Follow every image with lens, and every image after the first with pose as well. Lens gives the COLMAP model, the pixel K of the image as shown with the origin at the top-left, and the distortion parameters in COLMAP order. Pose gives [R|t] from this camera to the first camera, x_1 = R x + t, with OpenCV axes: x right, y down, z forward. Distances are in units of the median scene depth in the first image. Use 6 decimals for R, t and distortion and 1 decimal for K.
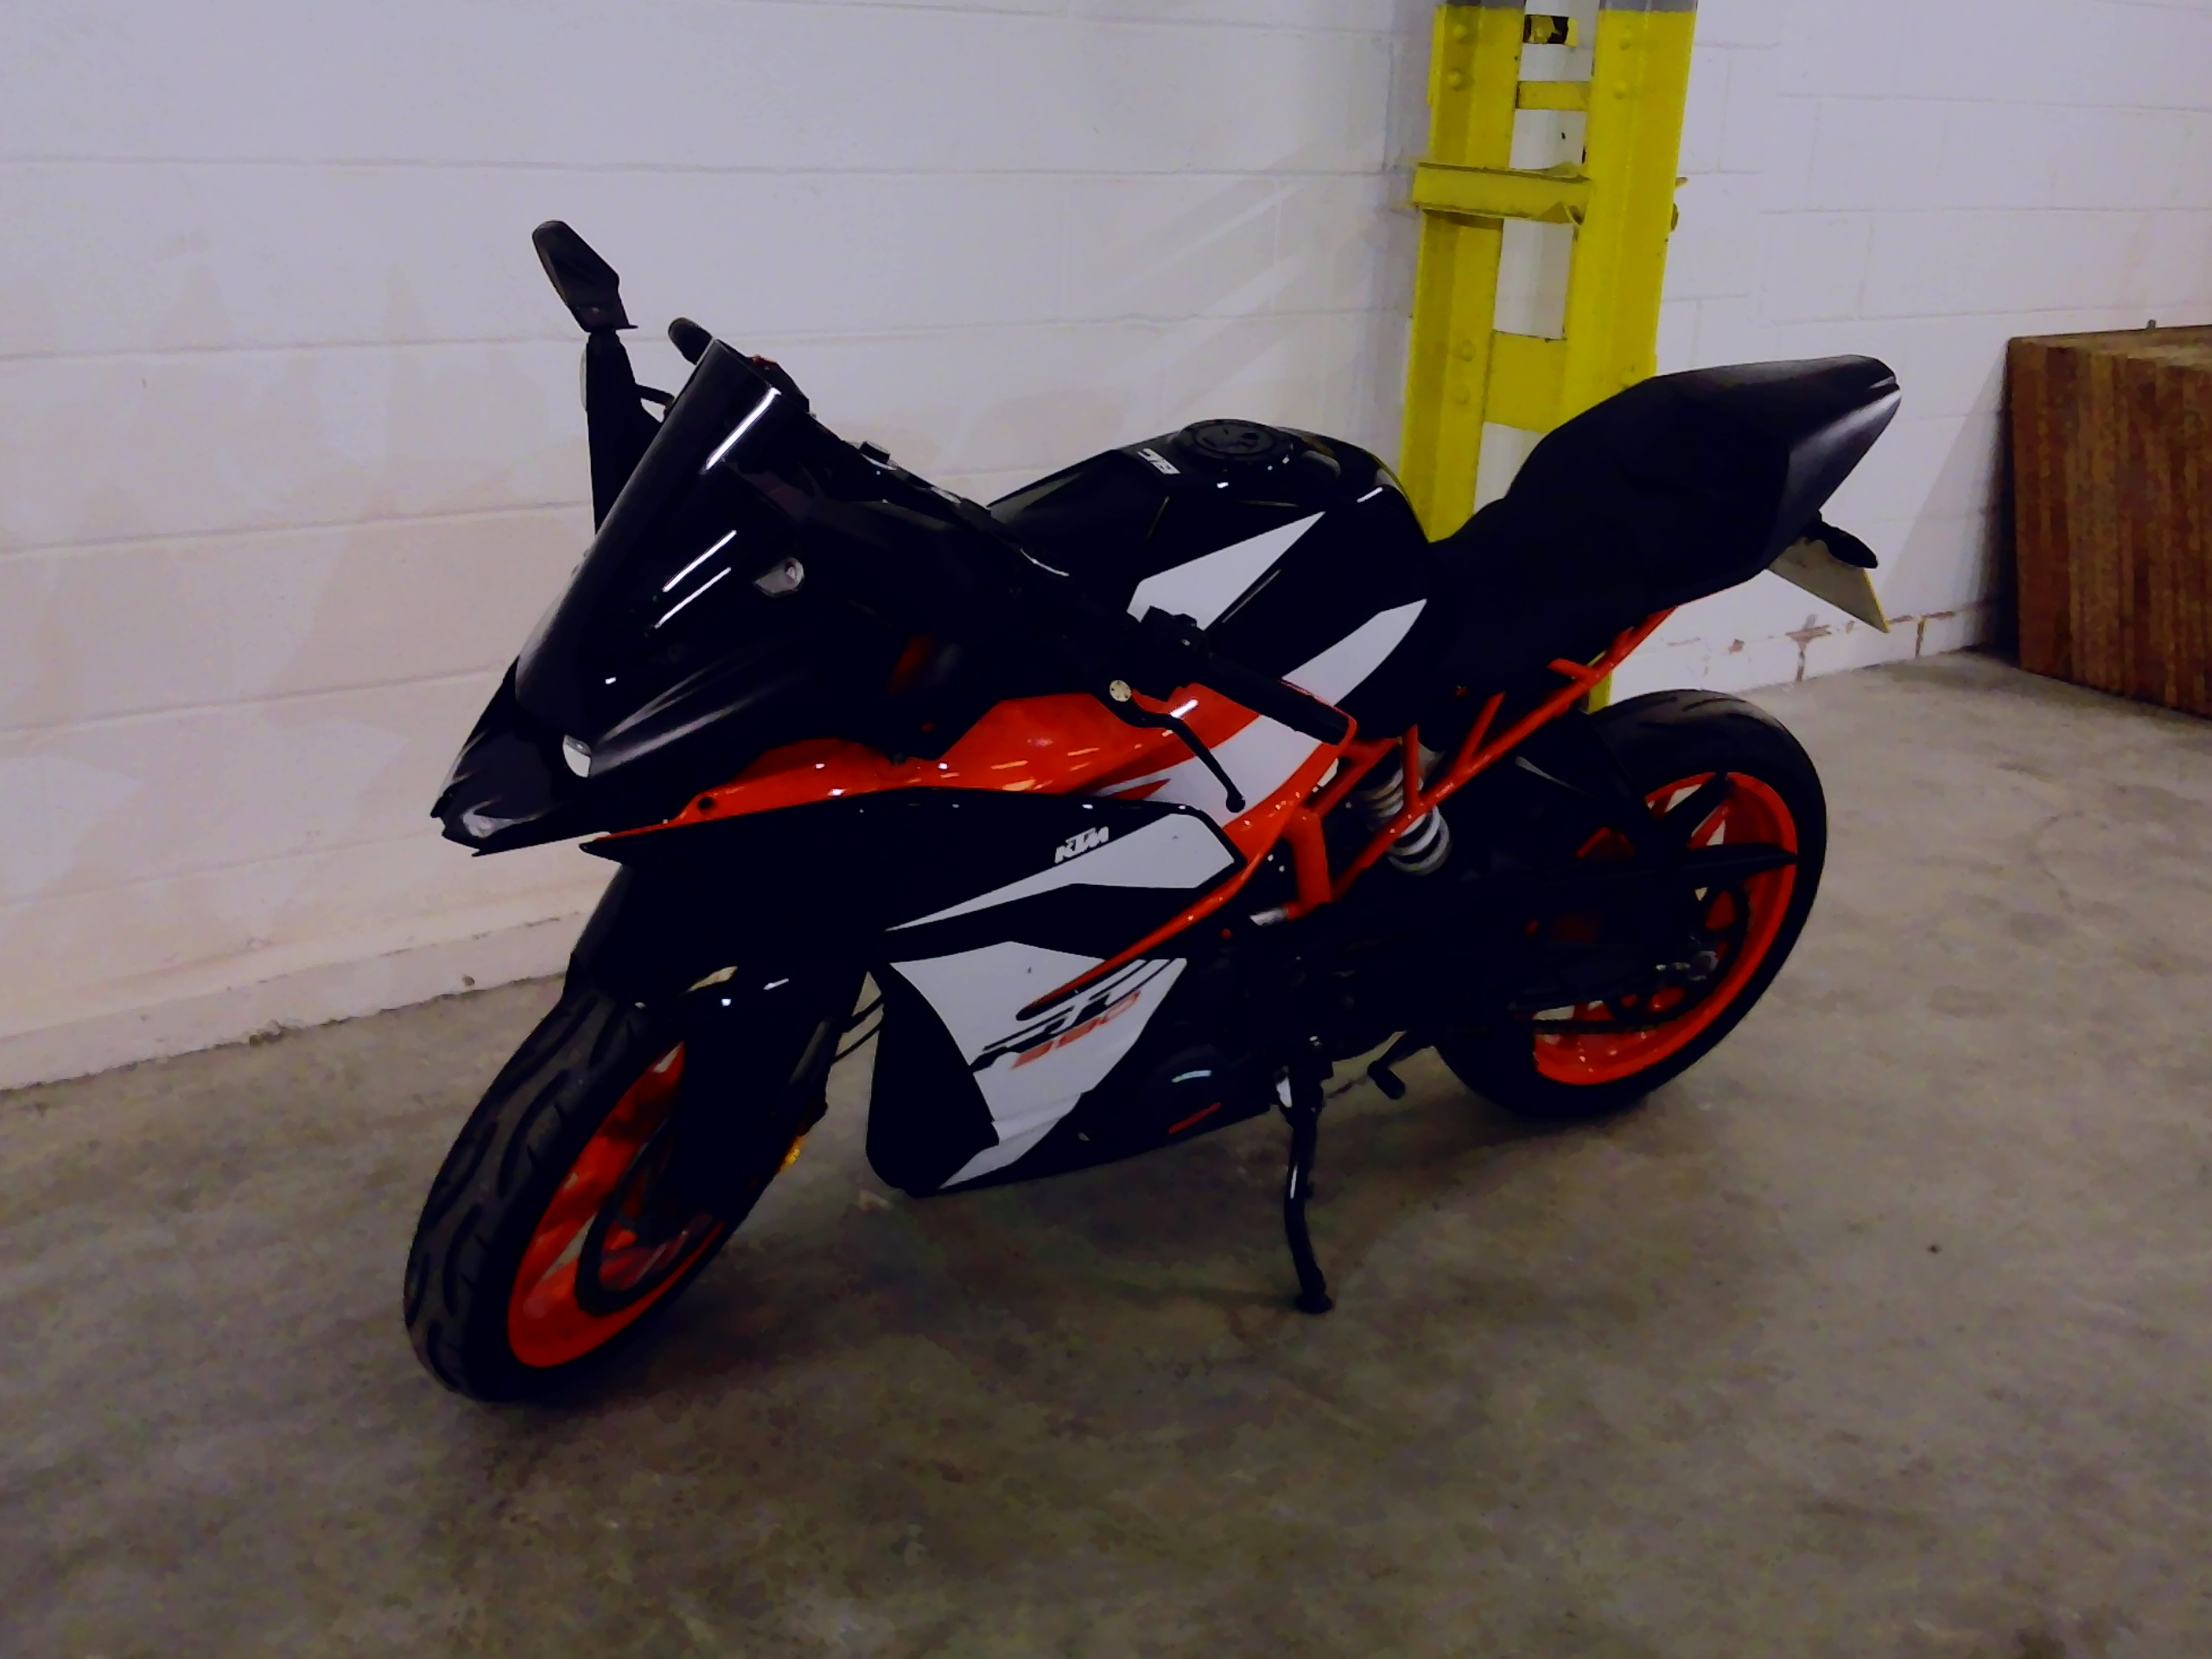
lens RADIAL K [[2338.6, 0, 1106.0], [0, 2338.6, 829.5], [0, 0, 1]] dist [0.150265, -0.337178]
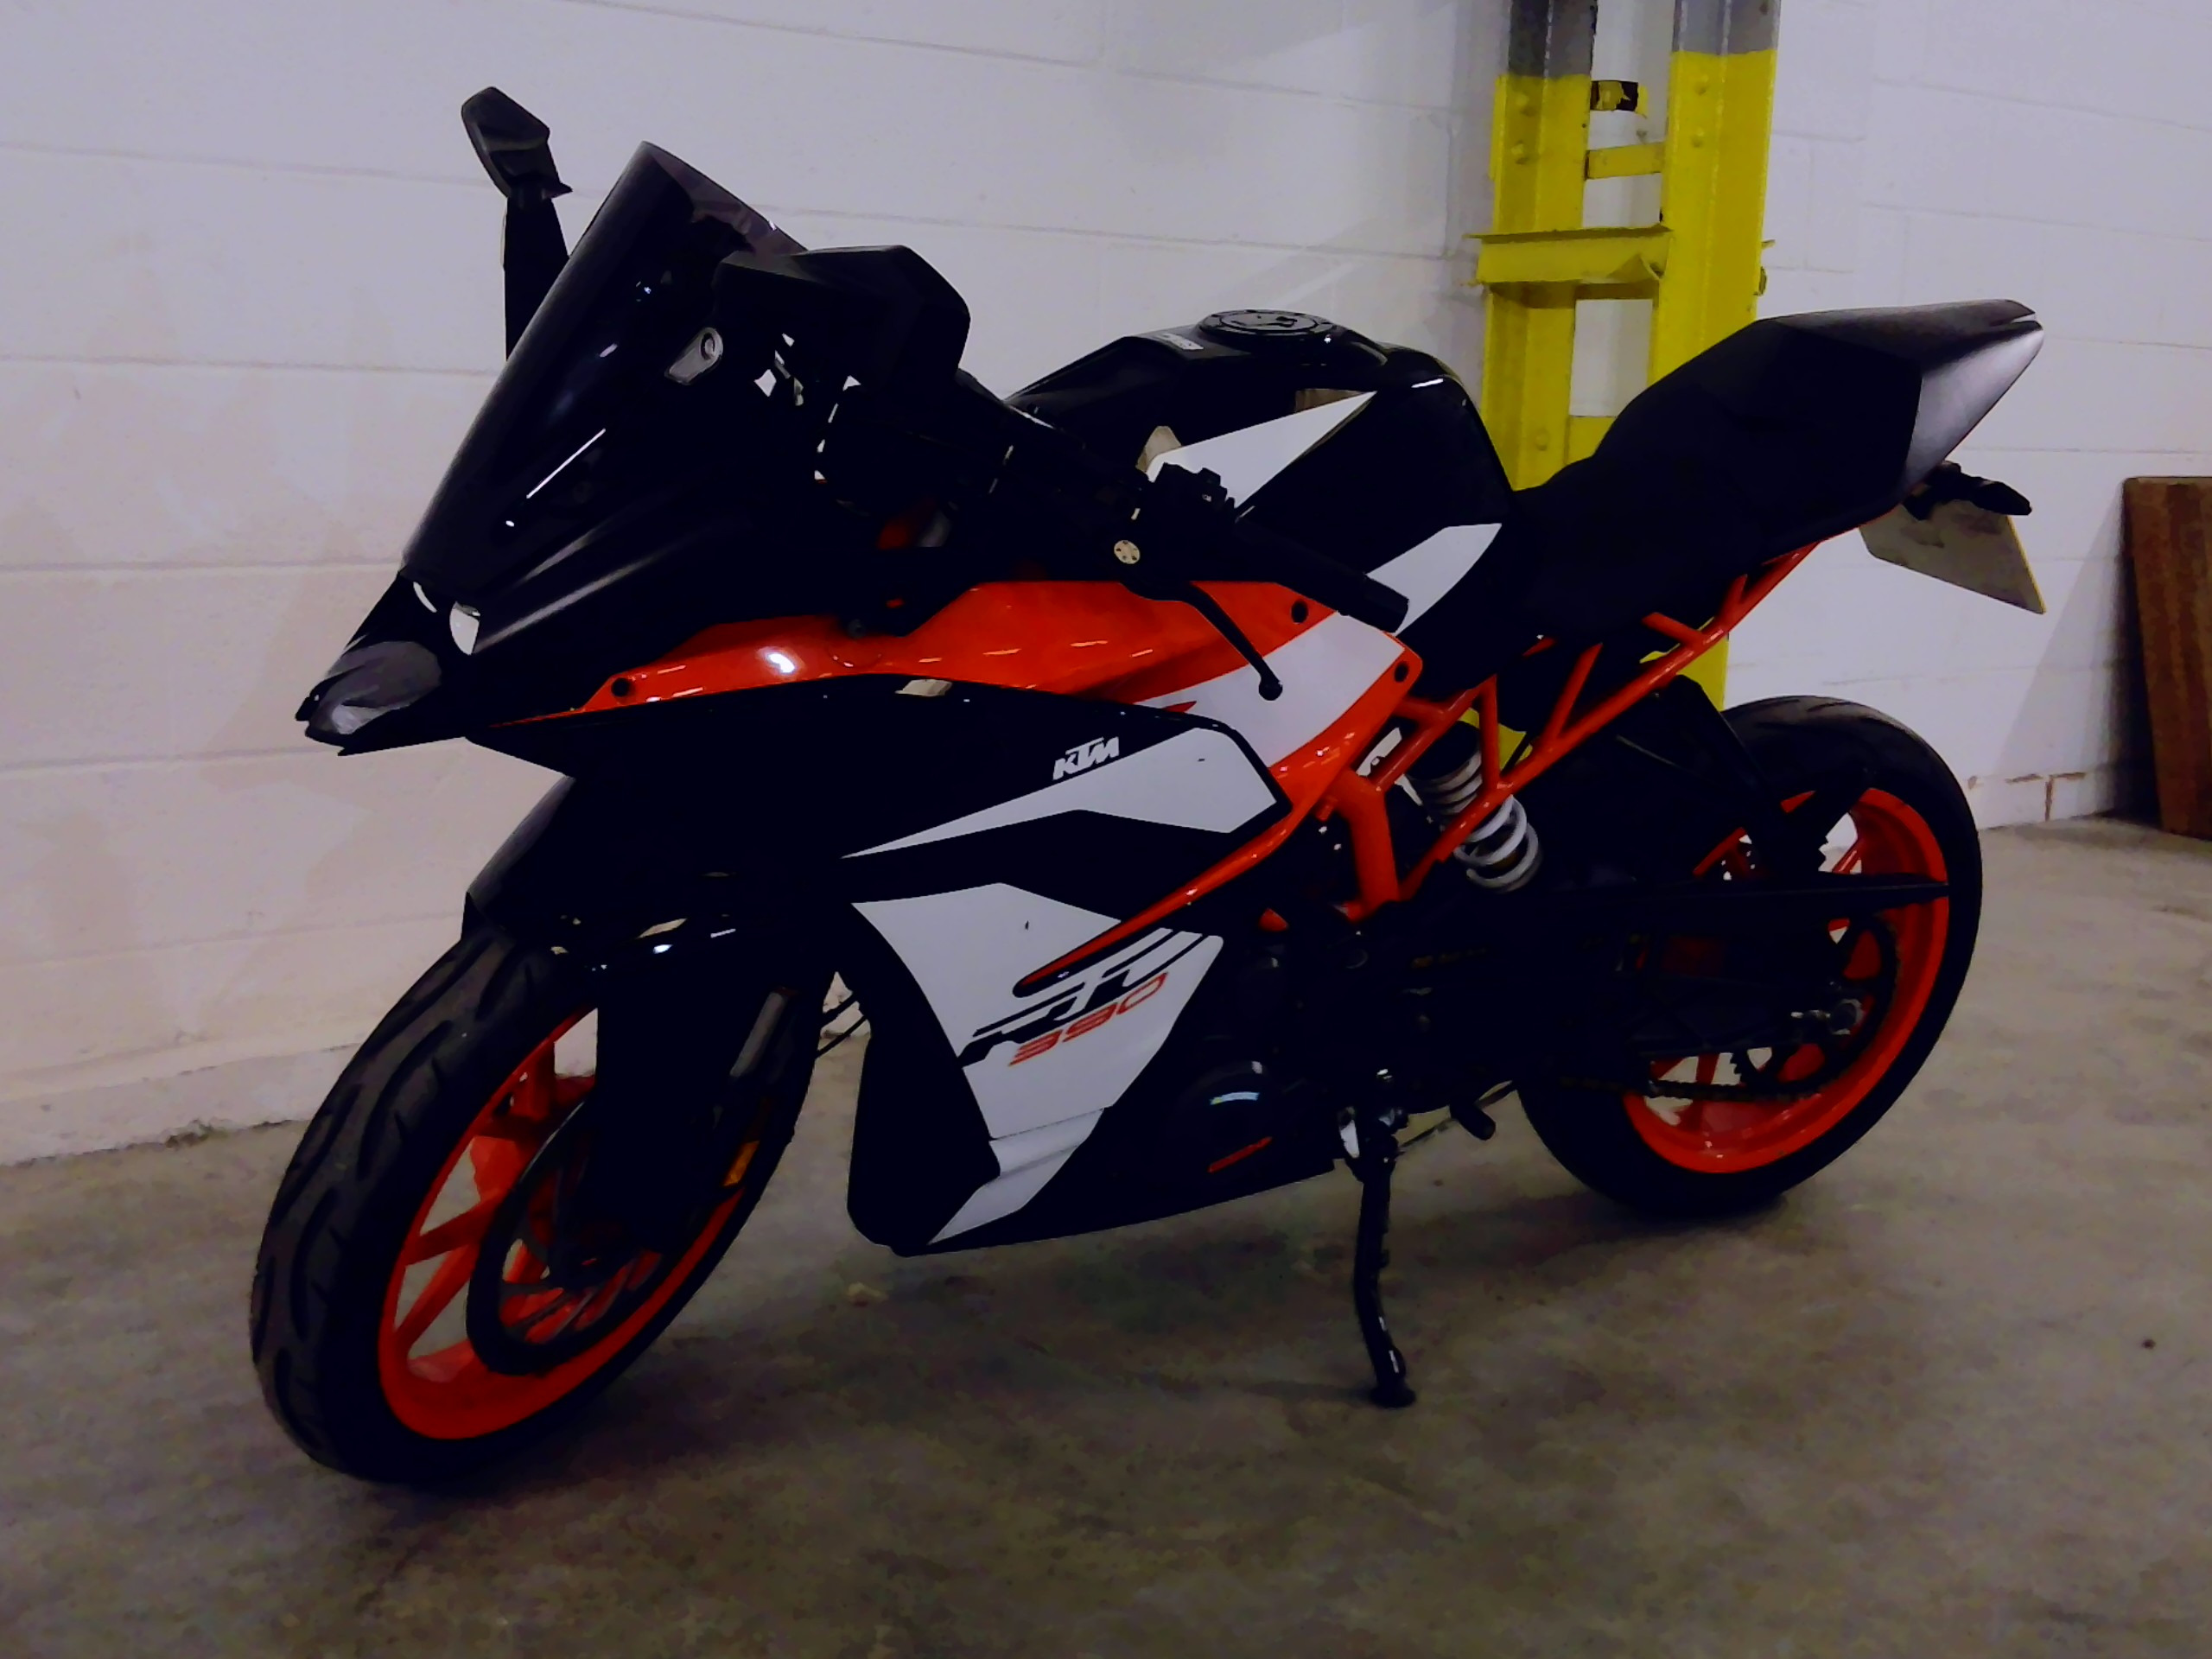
lens RADIAL K [[2338.6, 0, 1106.0], [0, 2338.6, 829.5], [0, 0, 1]] dist [0.150265, -0.337178]
pose [[0.999232, -0.014271, -0.036495, 0.022079], [0.009035, 0.990139, -0.139798, 0.122952], [0.038130, 0.139361, 0.989507, 0.159172]]
